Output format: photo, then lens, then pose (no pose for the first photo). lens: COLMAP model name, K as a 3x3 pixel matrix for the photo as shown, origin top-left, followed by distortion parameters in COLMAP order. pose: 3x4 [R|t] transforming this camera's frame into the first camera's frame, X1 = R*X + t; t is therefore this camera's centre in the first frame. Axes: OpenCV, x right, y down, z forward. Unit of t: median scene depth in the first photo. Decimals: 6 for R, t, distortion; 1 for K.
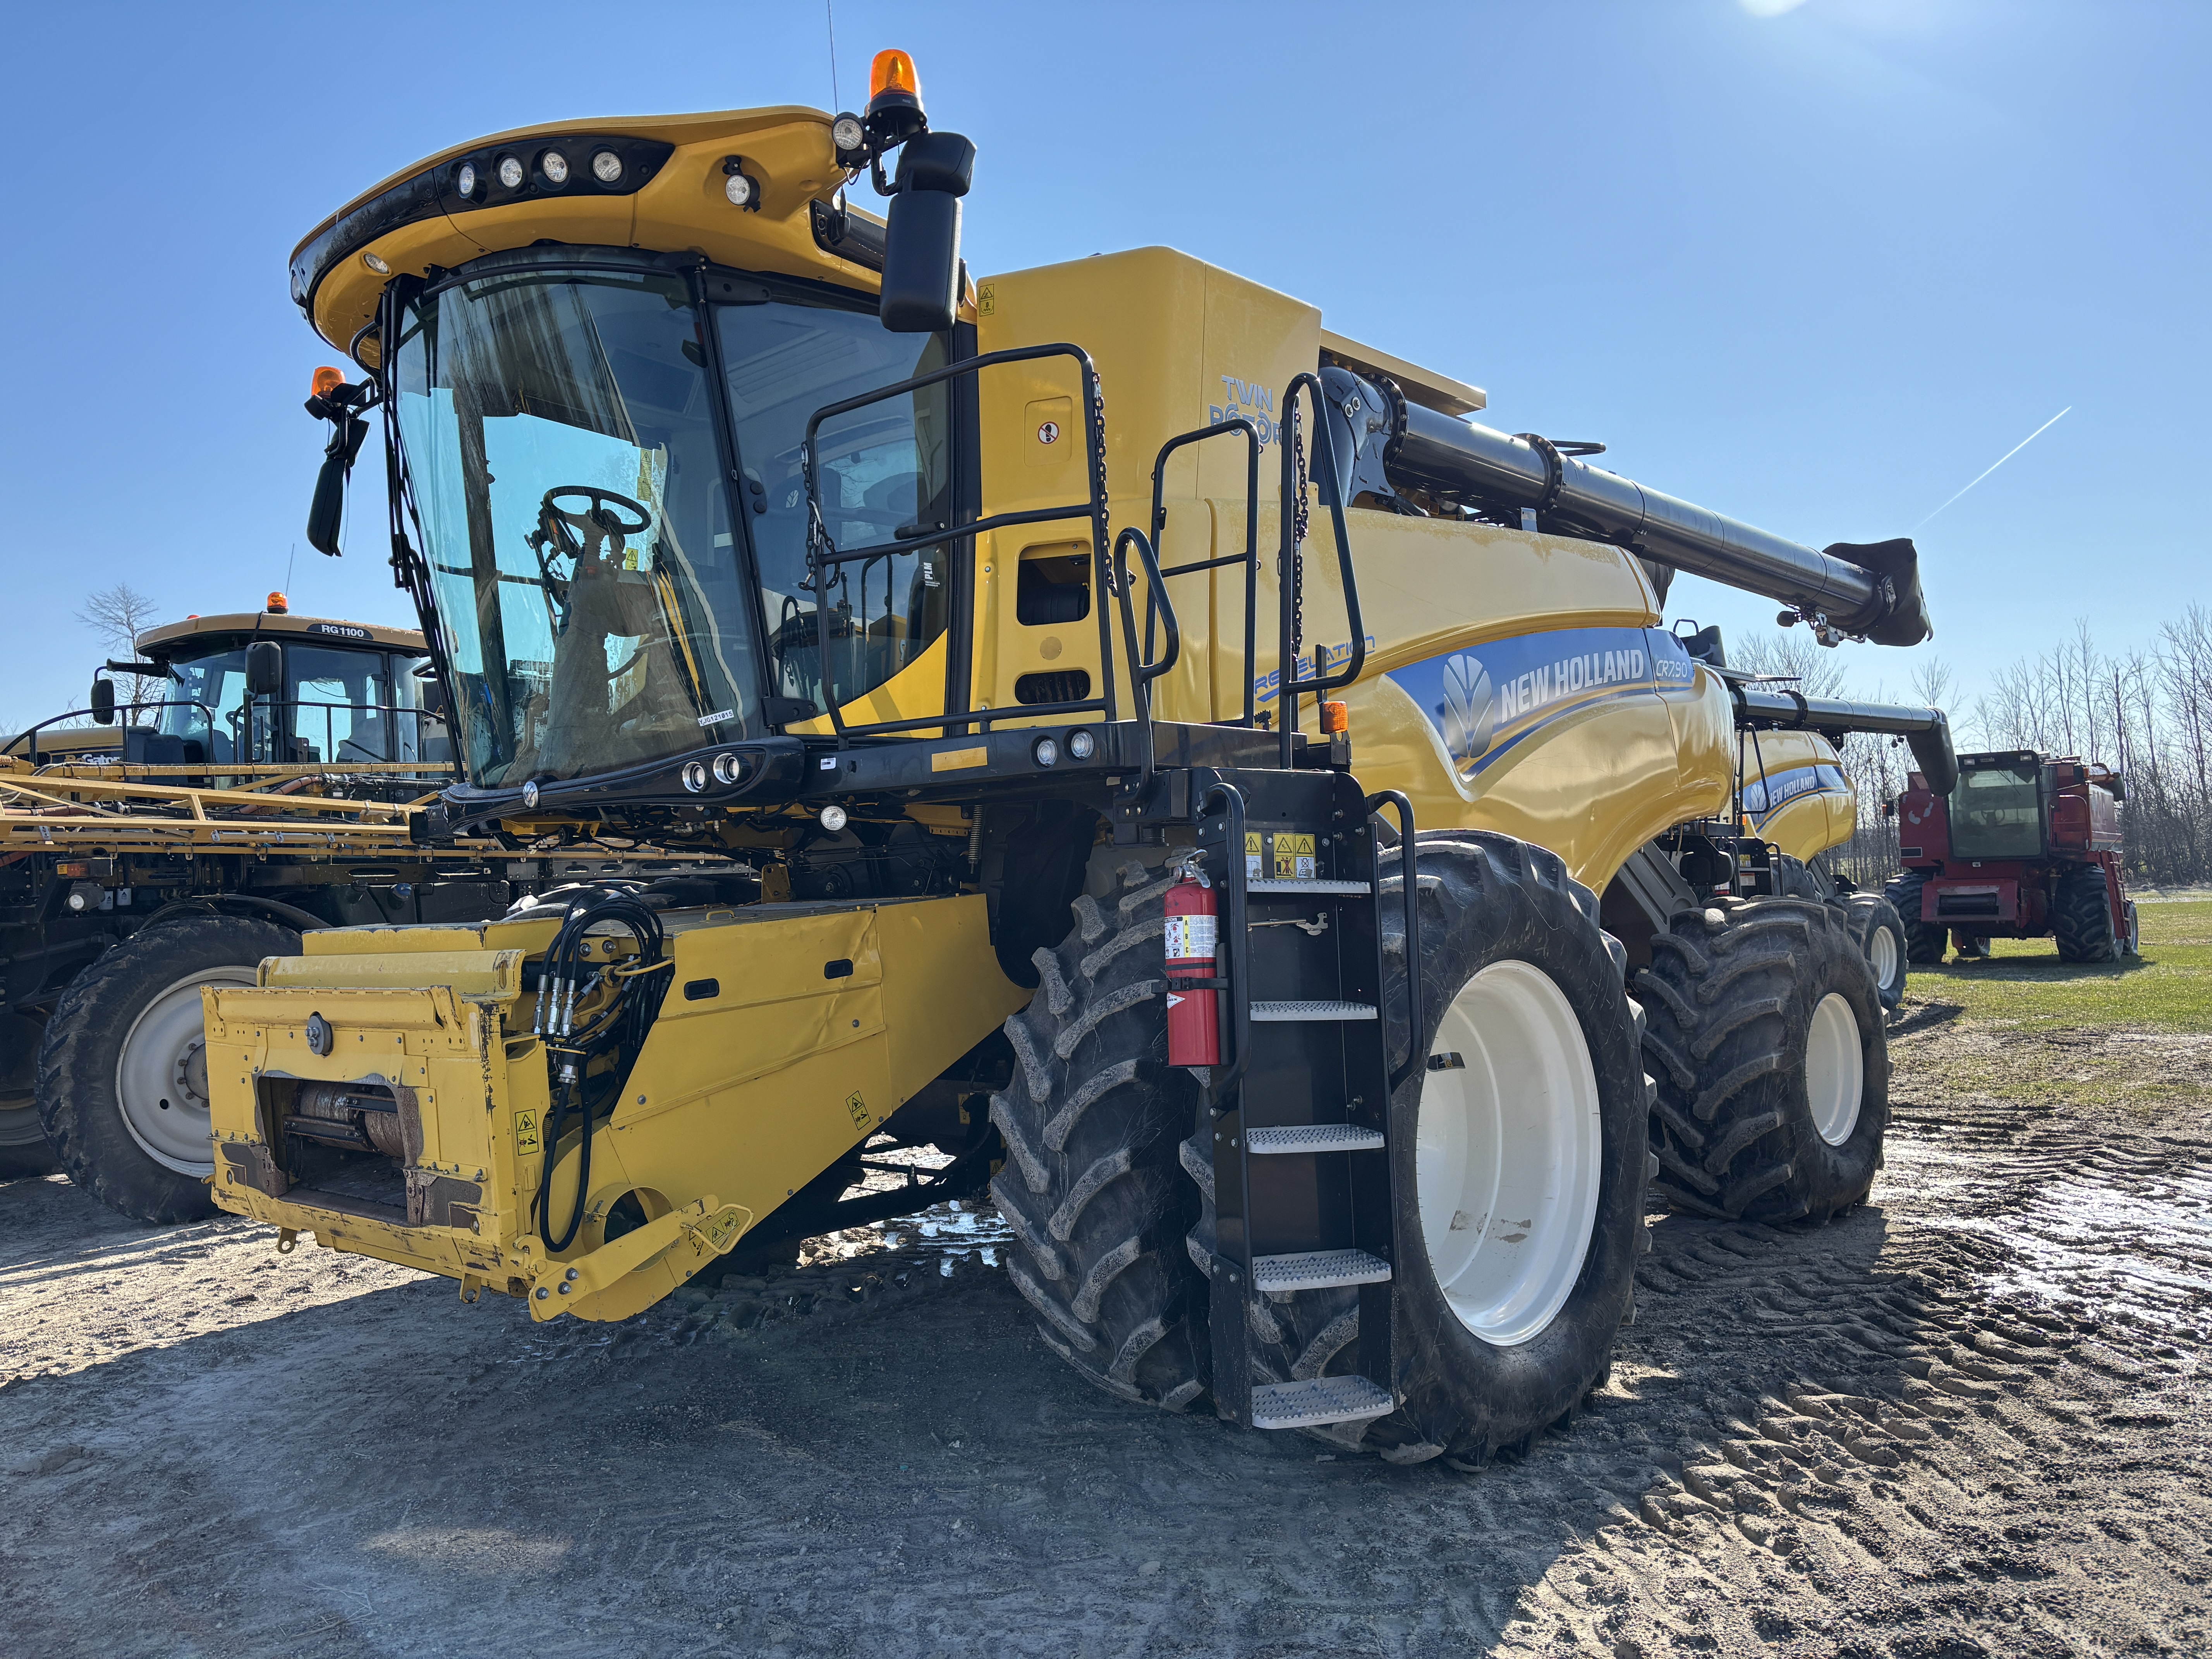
lens RADIAL K [[1687.0, 0, 1100.2], [0, 1687.0, 885.1], [0, 0, 1]] dist [0.014172, 0.030322]
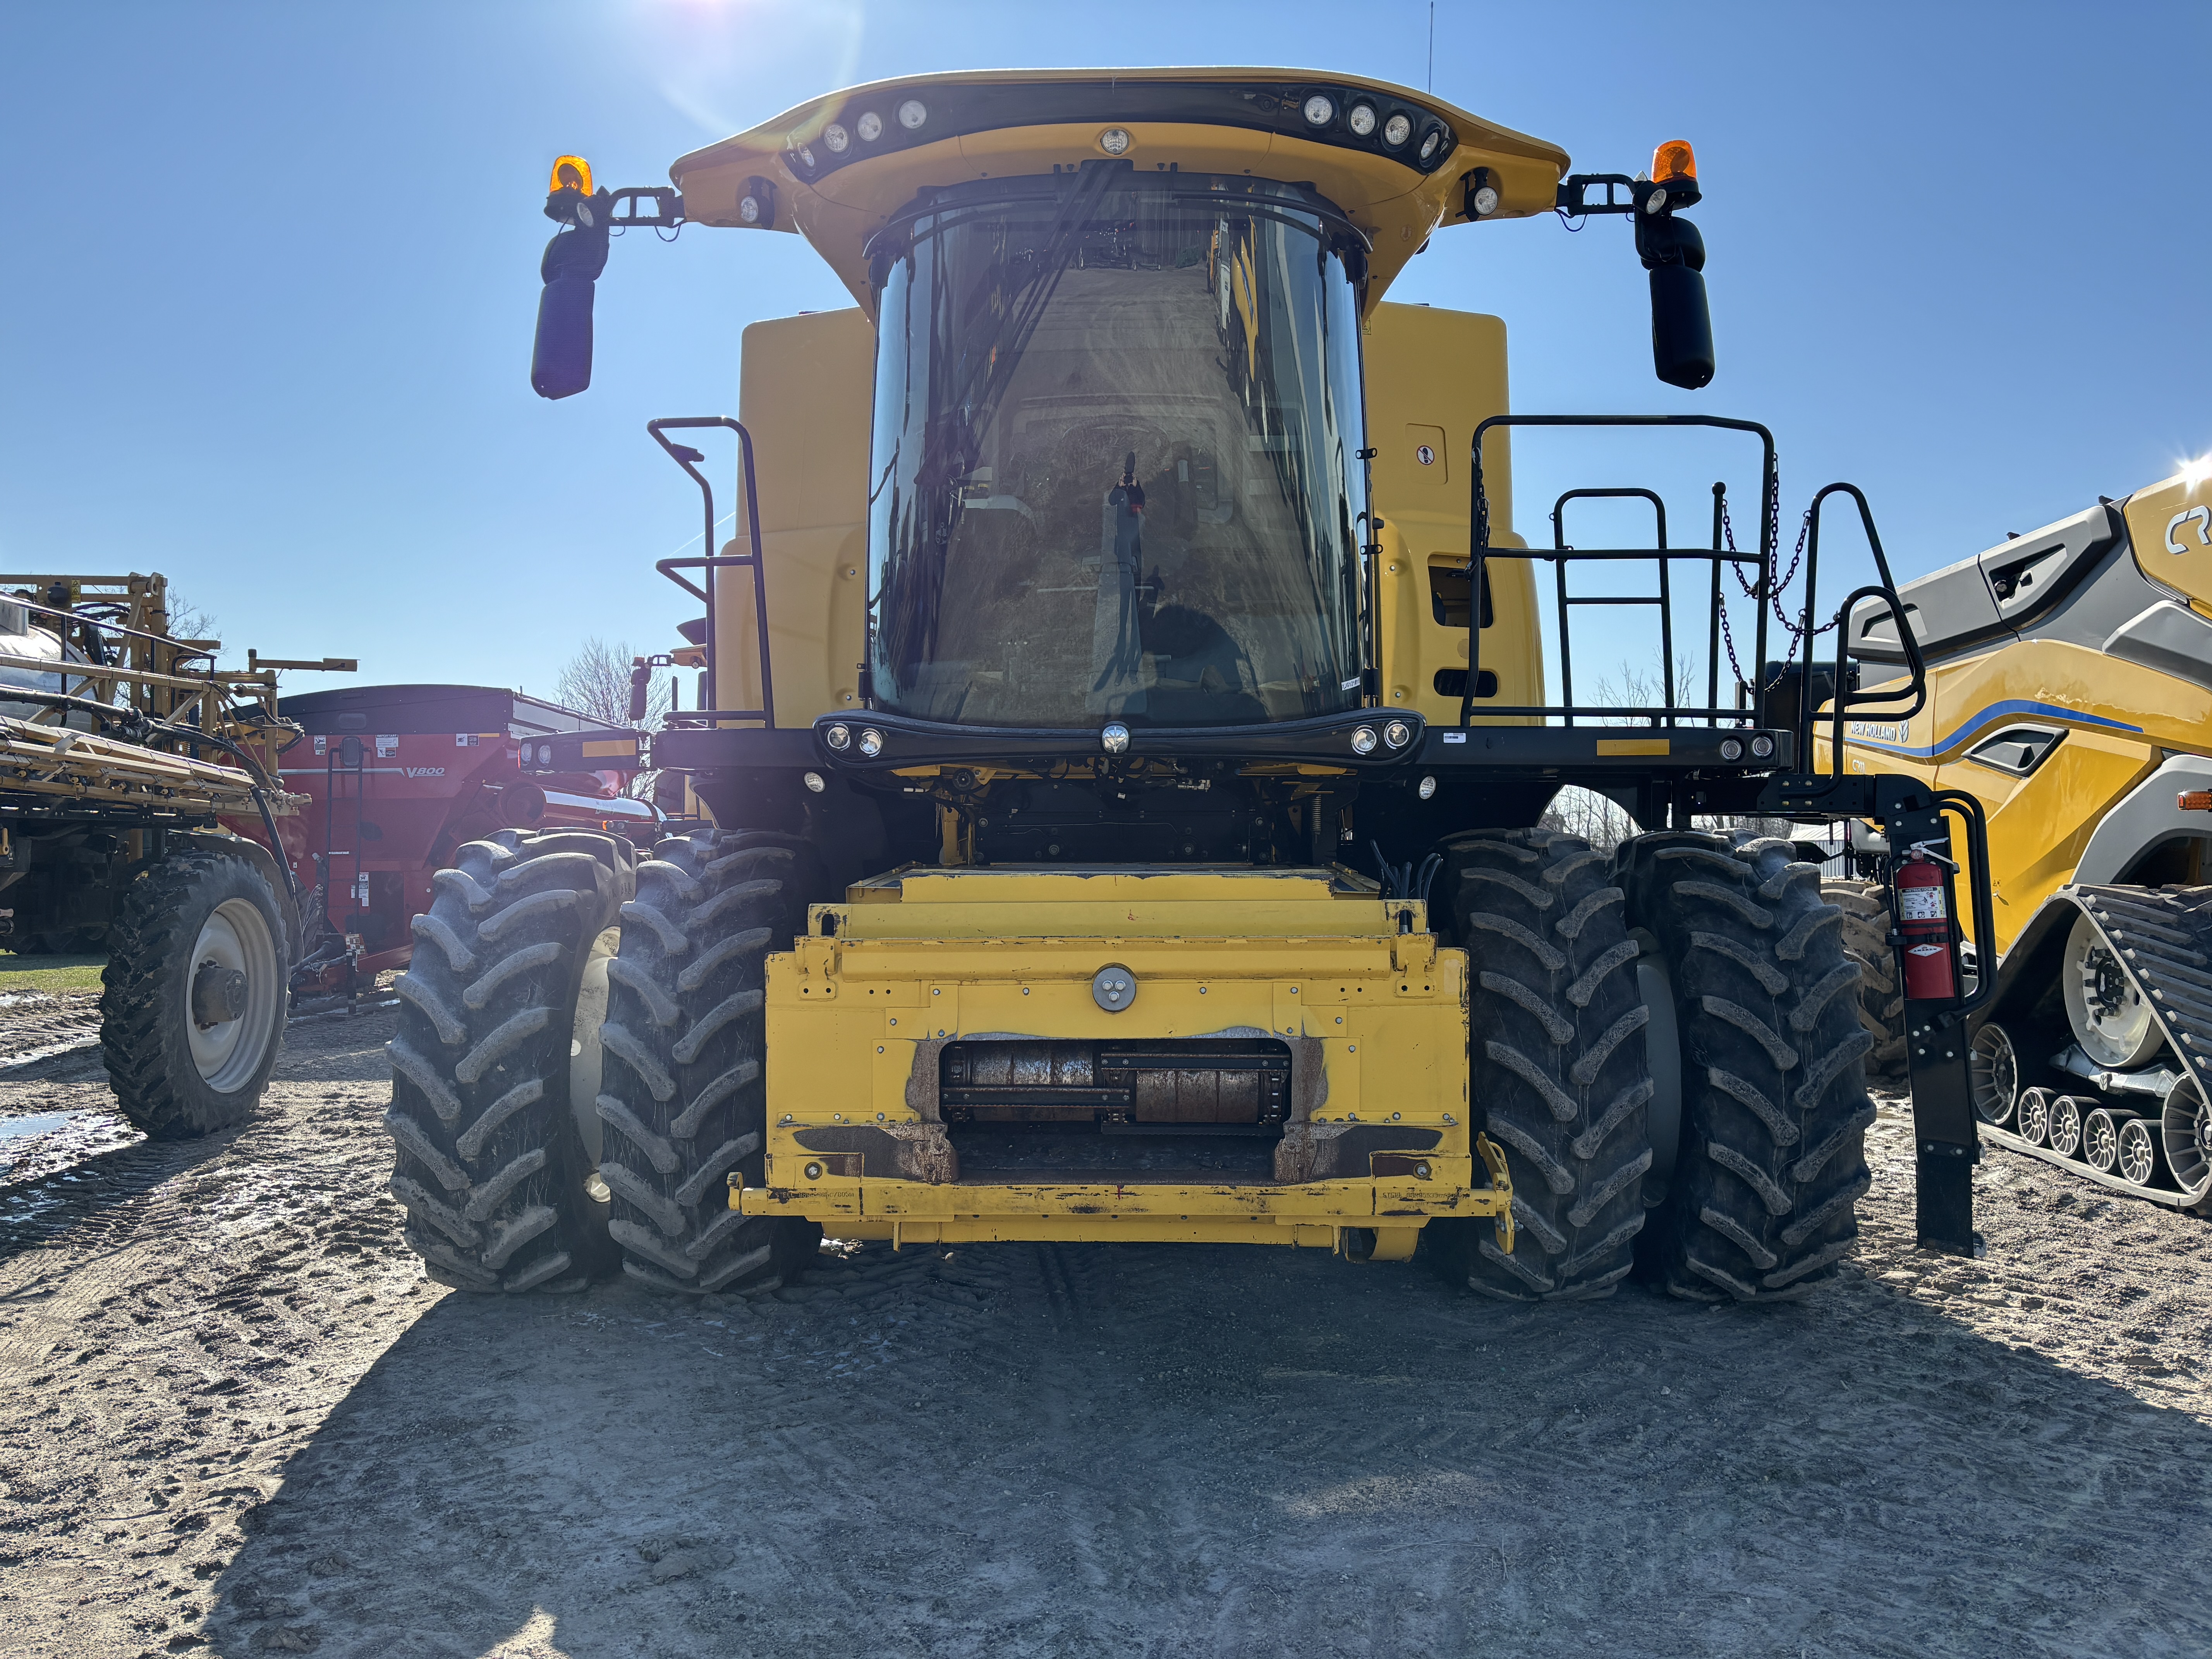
lens RADIAL K [[1687.0, 0, 1100.2], [0, 1687.0, 885.1], [0, 0, 1]] dist [0.014172, 0.030322]
pose [[0.753141, 0.032413, 0.657060, -1.089340], [-0.033708, 0.999375, -0.010663, 0.044079], [-0.656995, -0.014117, 0.753763, 0.343073]]
